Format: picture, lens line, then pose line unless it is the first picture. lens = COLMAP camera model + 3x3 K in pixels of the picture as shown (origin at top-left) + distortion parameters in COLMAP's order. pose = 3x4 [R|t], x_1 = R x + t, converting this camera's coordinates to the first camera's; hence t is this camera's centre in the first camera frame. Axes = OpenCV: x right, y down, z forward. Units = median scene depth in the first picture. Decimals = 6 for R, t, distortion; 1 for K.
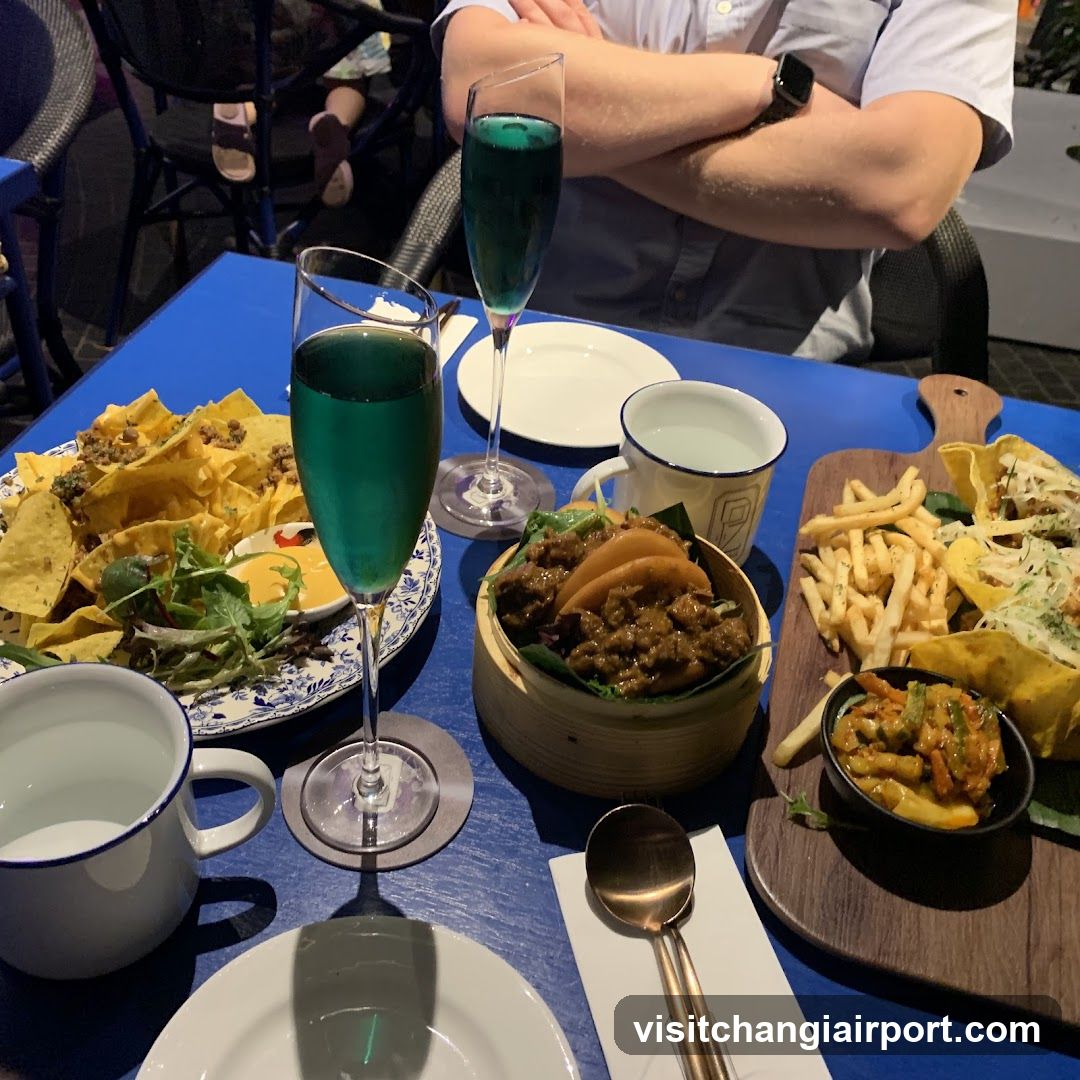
lens RADIAL K [[1222.4, 0, 541.1], [0, 1222.4, 536.4], [0, 0, 1]] dist [0.025002, 0.000000]
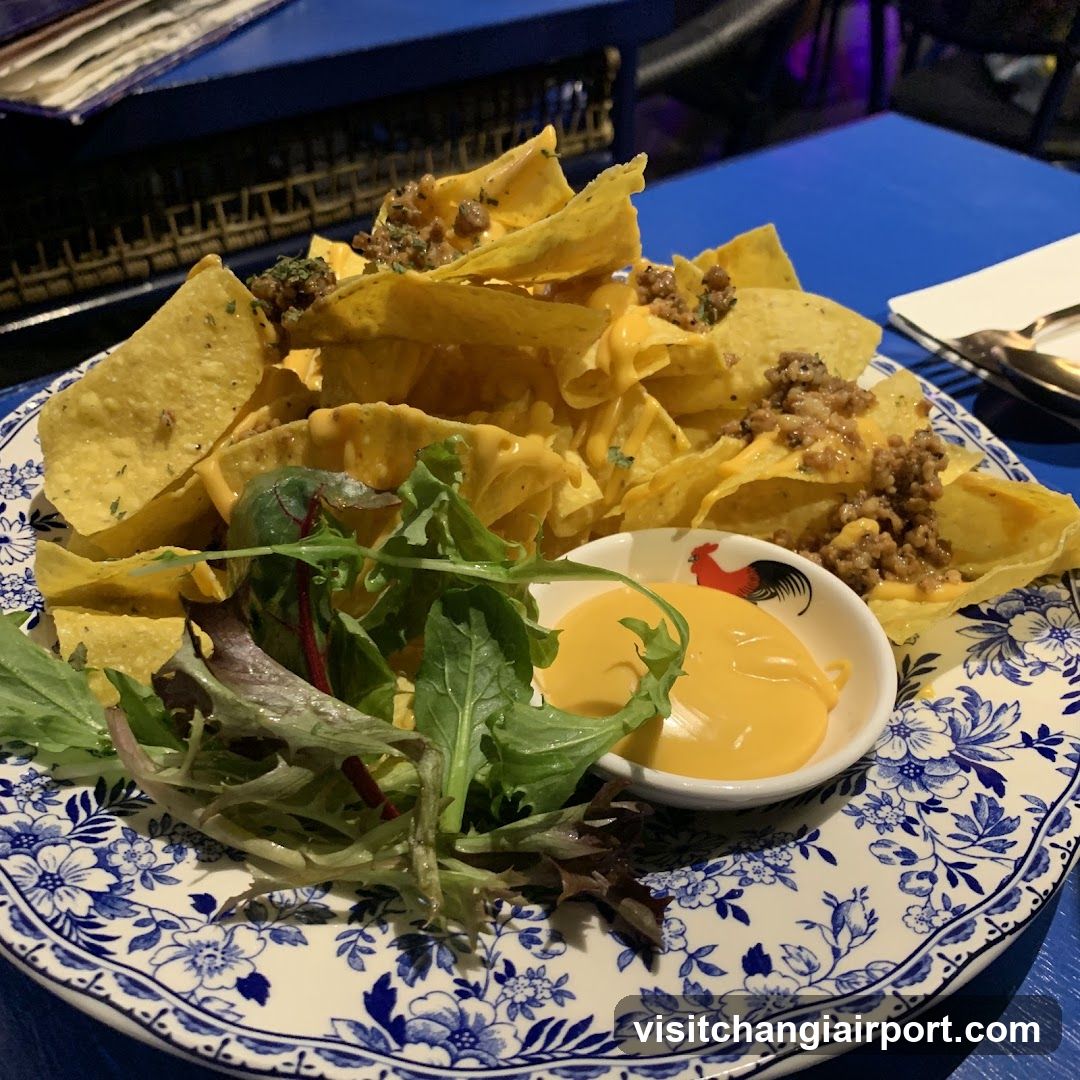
lens RADIAL K [[1222.4, 0, 539.3], [0, 1222.4, 534.1], [0, 0, 1]] dist [0.025002, 0.000000]
pose [[0.821291, 0.327717, -0.466993, -0.080462], [-0.347167, 0.936638, 0.046739, -0.007417], [0.452720, 0.123738, 0.883025, 0.670849]]
